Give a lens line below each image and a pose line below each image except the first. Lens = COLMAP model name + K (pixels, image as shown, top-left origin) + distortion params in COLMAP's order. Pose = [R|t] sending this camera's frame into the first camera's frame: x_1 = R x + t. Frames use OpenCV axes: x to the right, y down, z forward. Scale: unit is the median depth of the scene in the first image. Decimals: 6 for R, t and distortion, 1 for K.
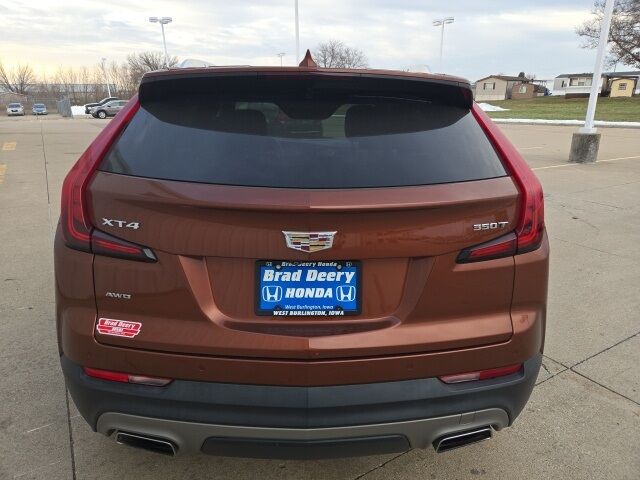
lens RADIAL K [[426.9, 0, 320.0], [0, 426.9, 240.0], [0, 0, 1]] dist [0.049652, -0.004768]
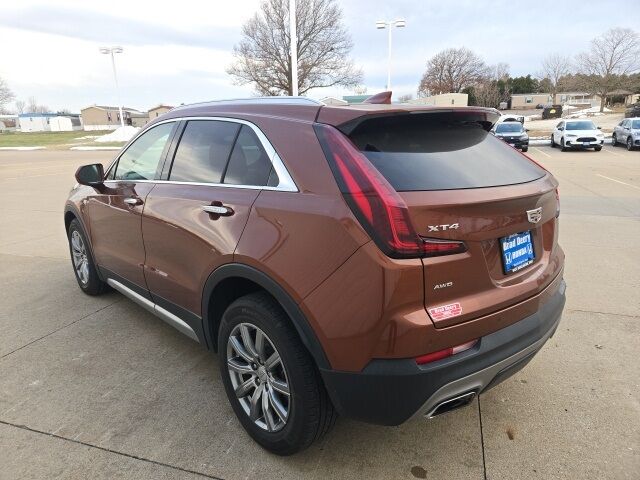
lens RADIAL K [[426.9, 0, 320.0], [0, 426.9, 240.0], [0, 0, 1]] dist [0.049652, -0.004768]
pose [[0.776921, -0.188108, 0.600840, -1.474728], [0.224838, 0.974291, 0.014297, -0.099331], [-0.588082, 0.123985, 0.799242, 0.199705]]
